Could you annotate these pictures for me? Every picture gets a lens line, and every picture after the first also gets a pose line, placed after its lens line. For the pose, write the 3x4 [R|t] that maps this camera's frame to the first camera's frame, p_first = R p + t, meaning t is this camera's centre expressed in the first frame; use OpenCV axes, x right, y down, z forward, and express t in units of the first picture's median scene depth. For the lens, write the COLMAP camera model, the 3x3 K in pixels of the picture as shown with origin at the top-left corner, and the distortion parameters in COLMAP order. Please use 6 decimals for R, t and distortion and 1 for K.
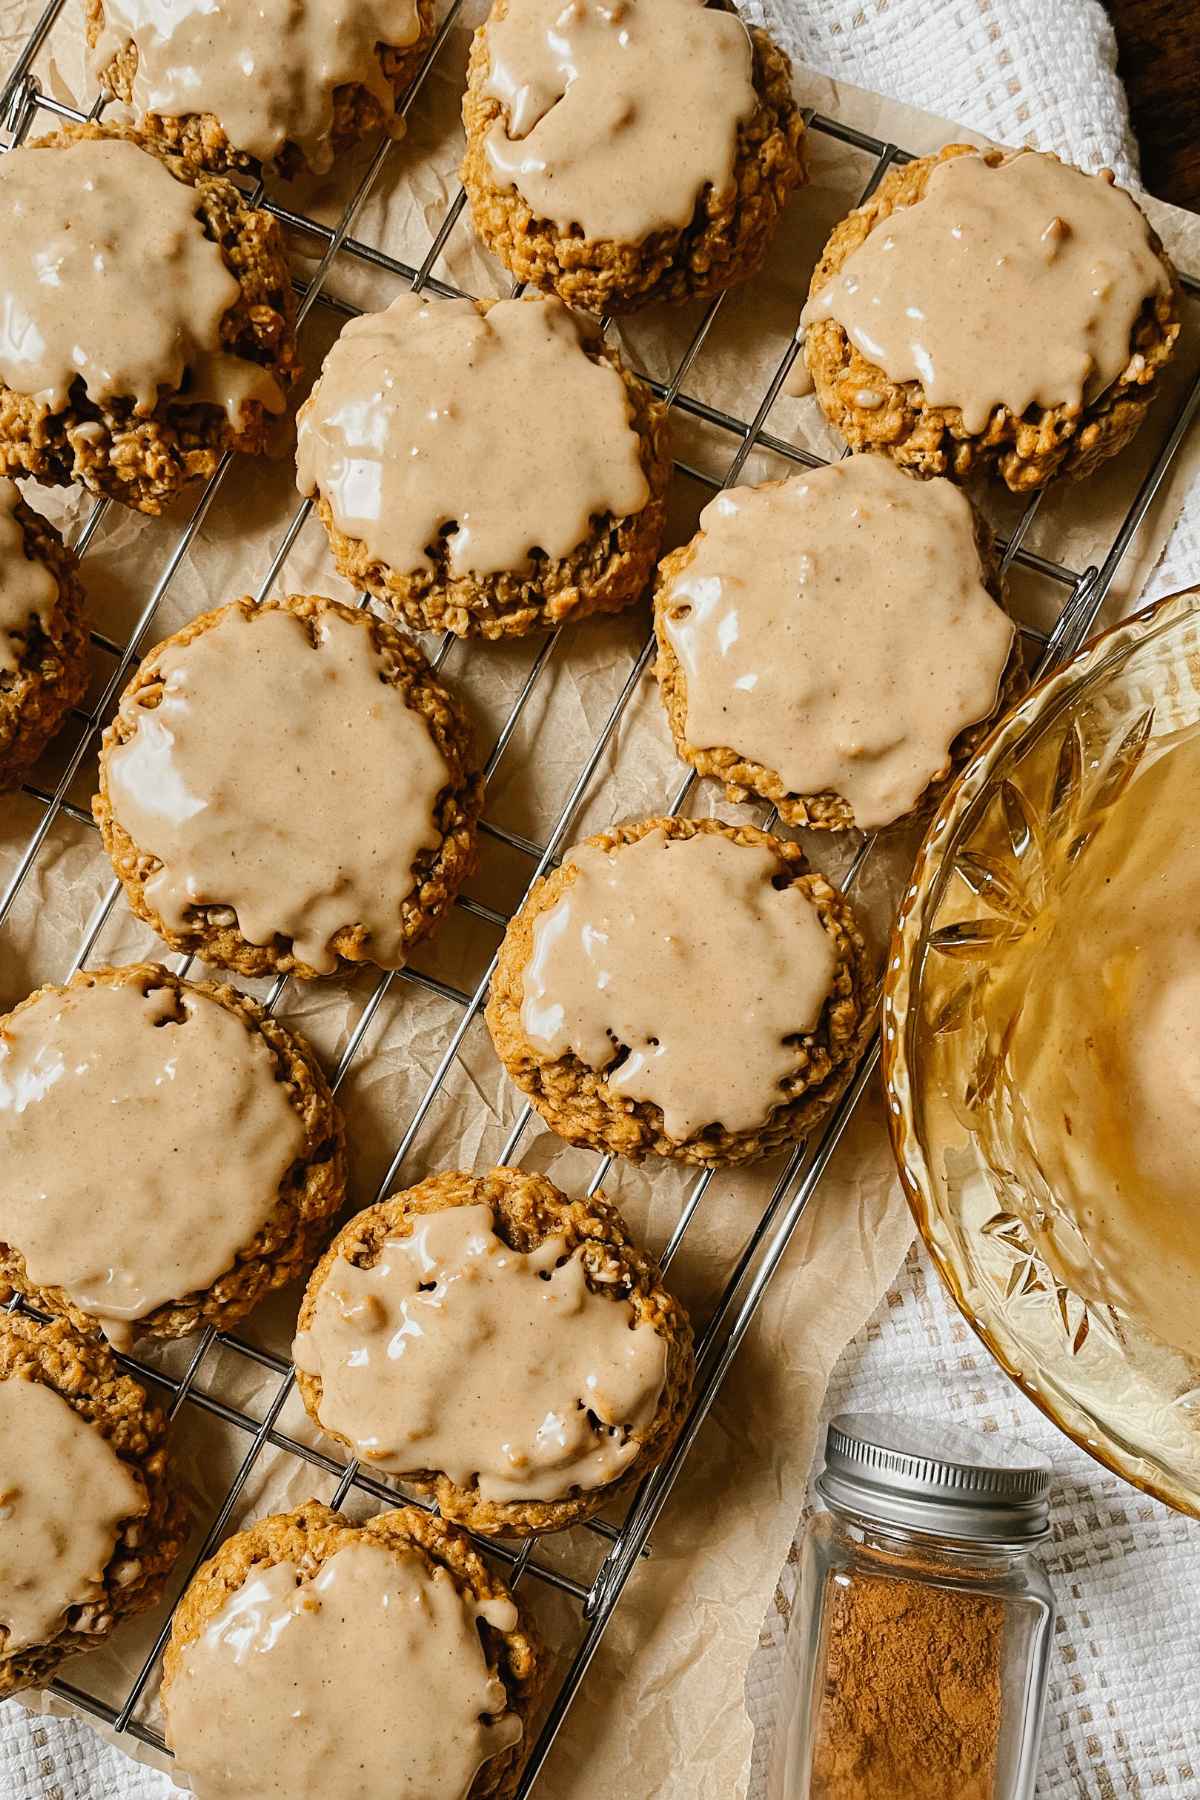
lens RADIAL K [[1547.0, 0, 595.9], [0, 1547.0, 1009.1], [0, 0, 1]] dist [0.073481, -0.116224]
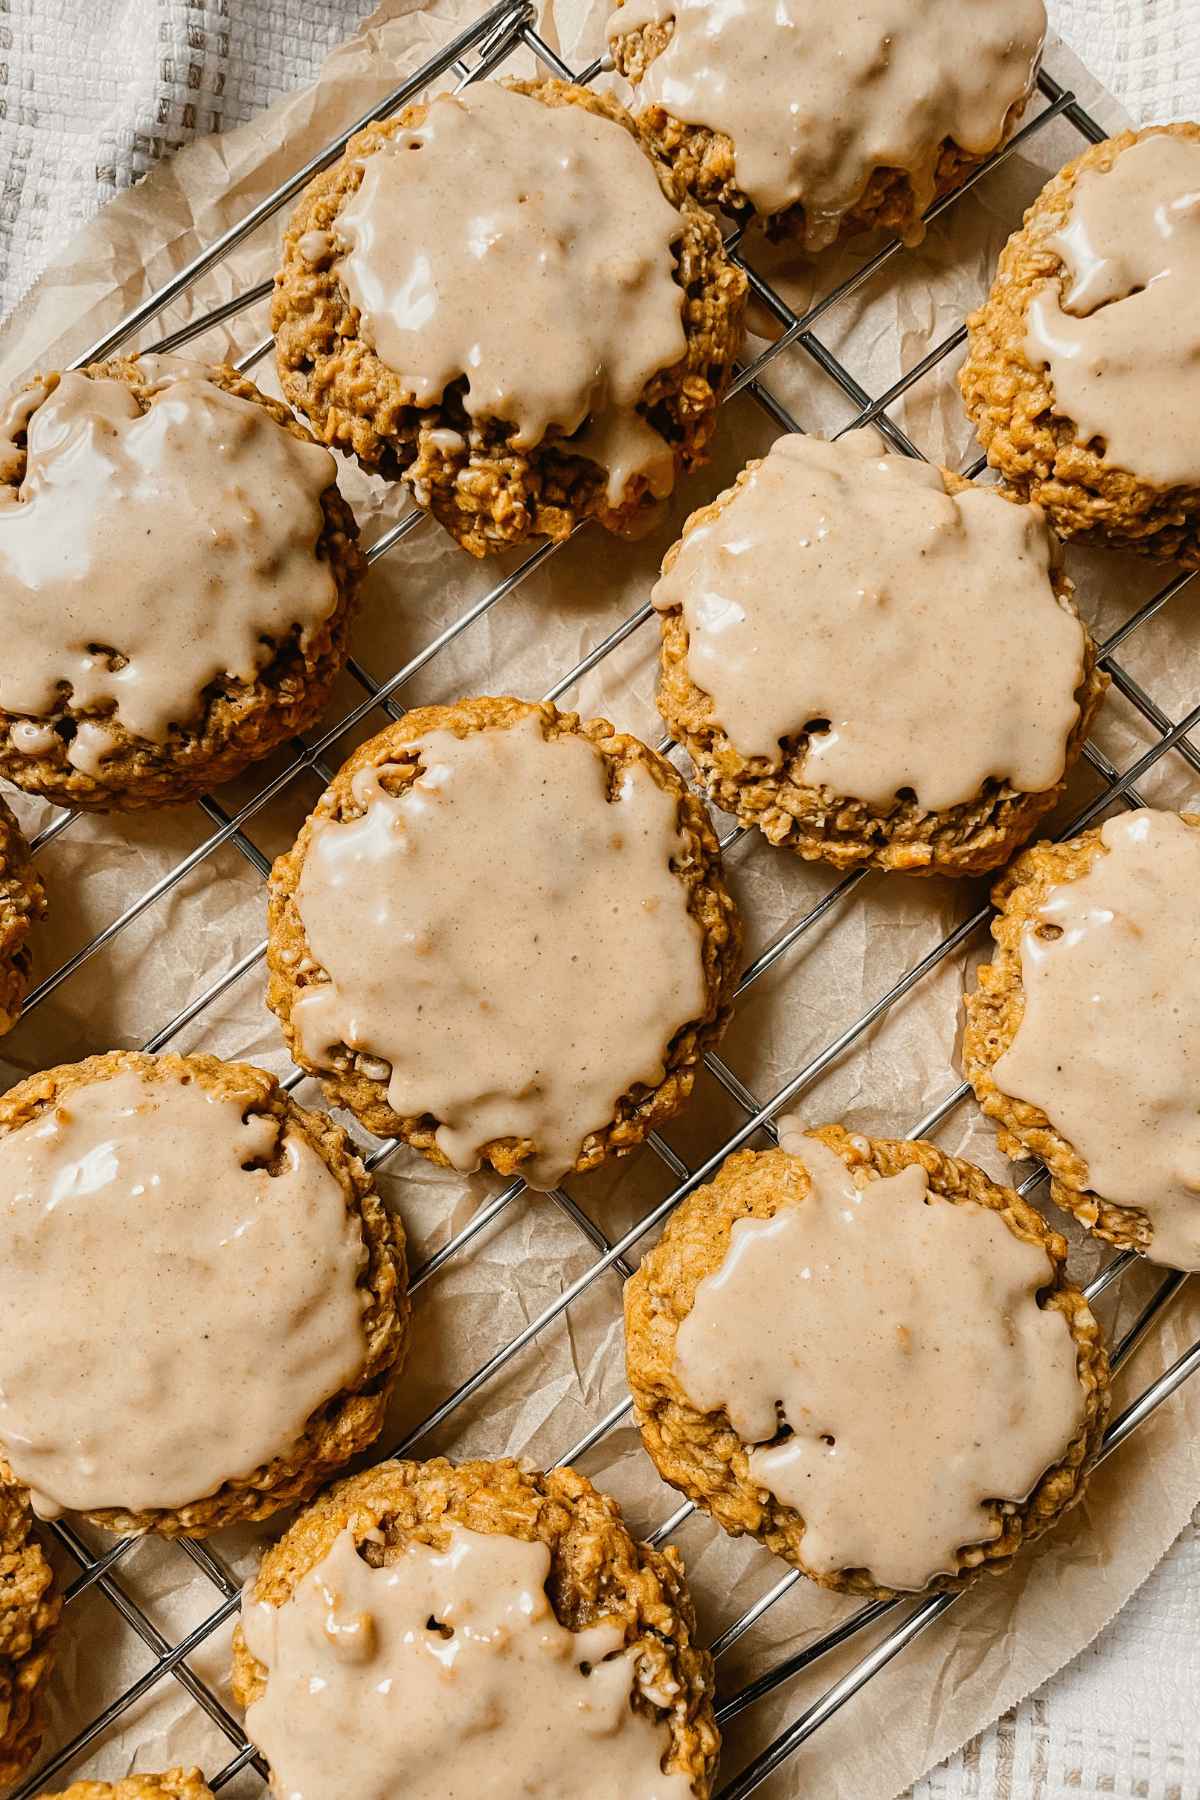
lens RADIAL K [[1357.8, 0, 586.6], [0, 1357.8, 906.5], [0, 0, 1]] dist [0.091563, -0.165955]
pose [[0.925818, 0.377199, 0.024134, -0.184735], [-0.376726, 0.926064, -0.021985, -0.159208], [-0.030642, 0.011263, 0.999467, 0.294859]]
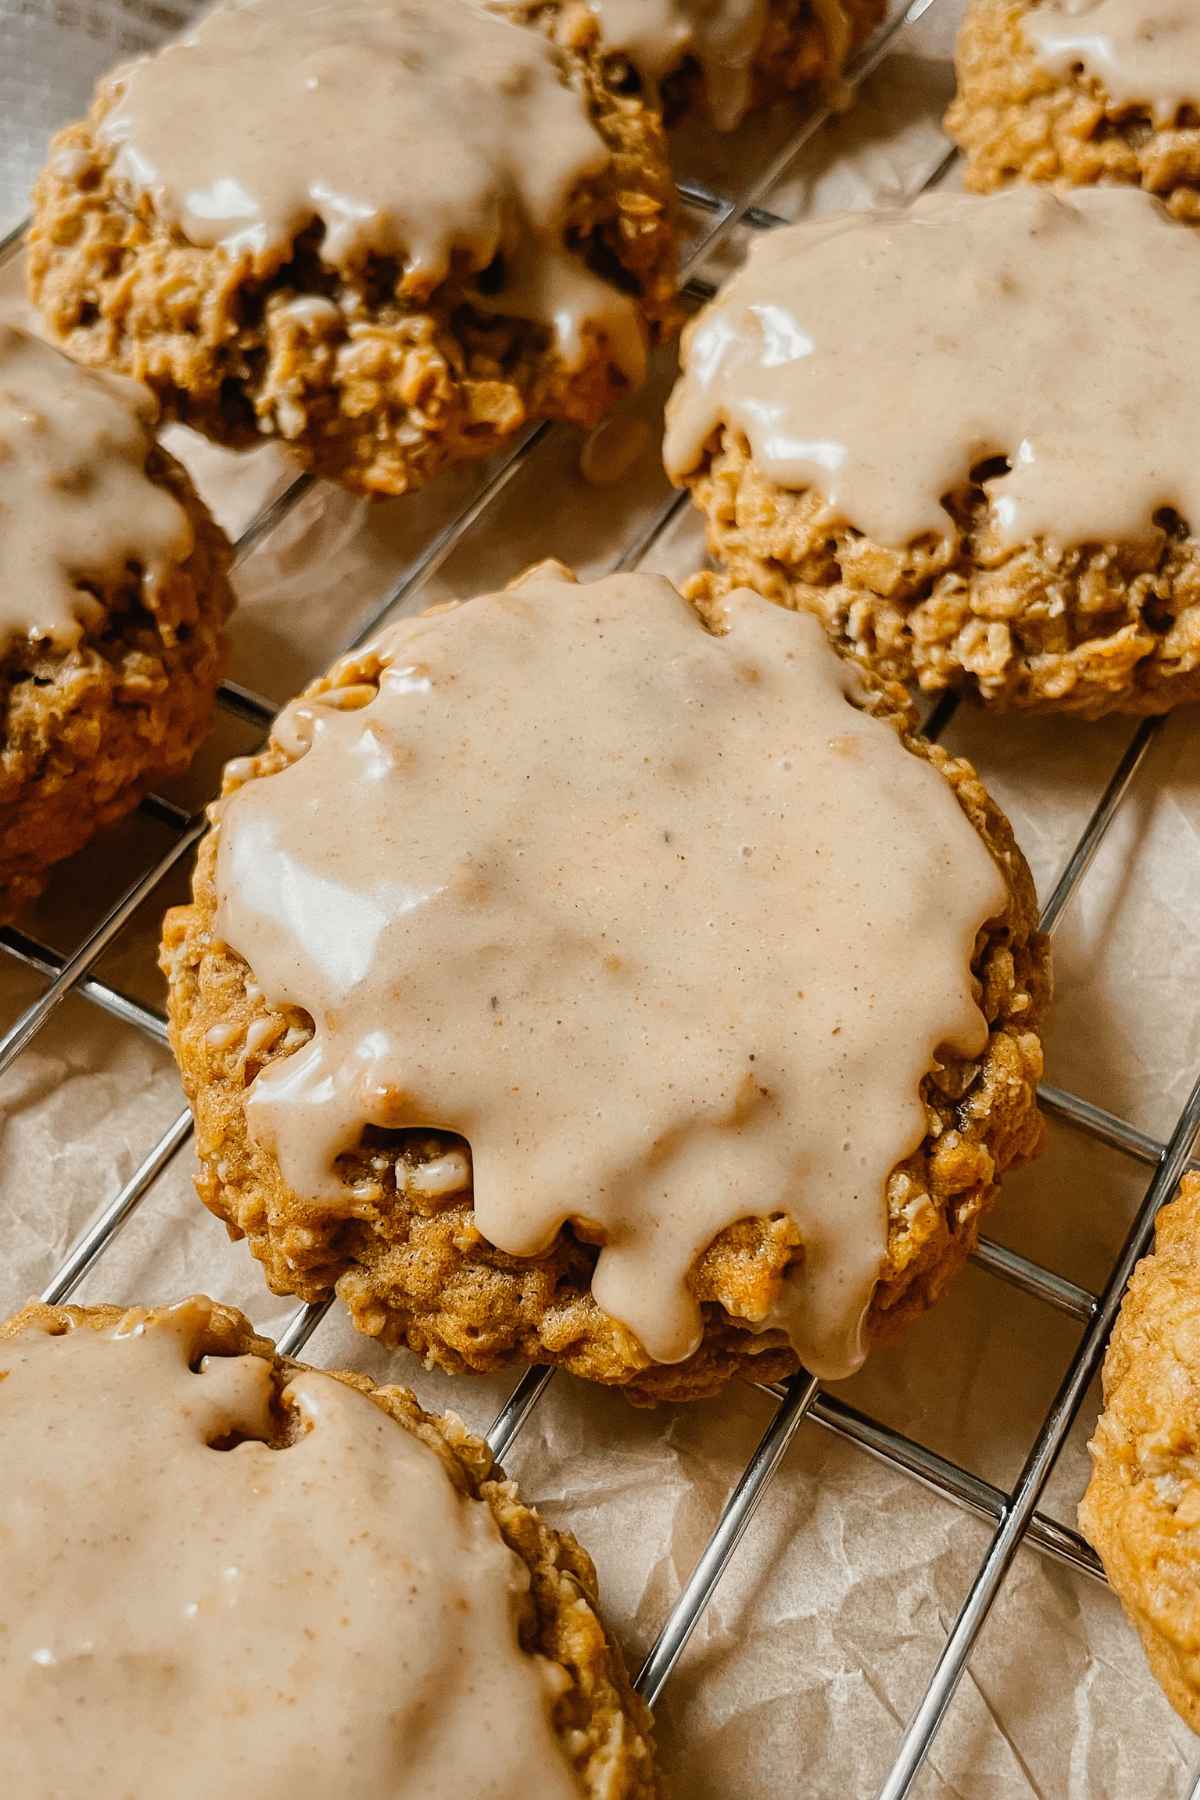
lens RADIAL K [[1718.2, 0, 633.2], [0, 1718.2, 821.6], [0, 0, 1]] dist [0.079185, -0.167313]
pose [[0.996690, 0.074559, -0.032389, -0.180264], [-0.080660, 0.857545, -0.508046, 0.080597], [-0.010104, 0.508977, 0.860721, 0.572110]]
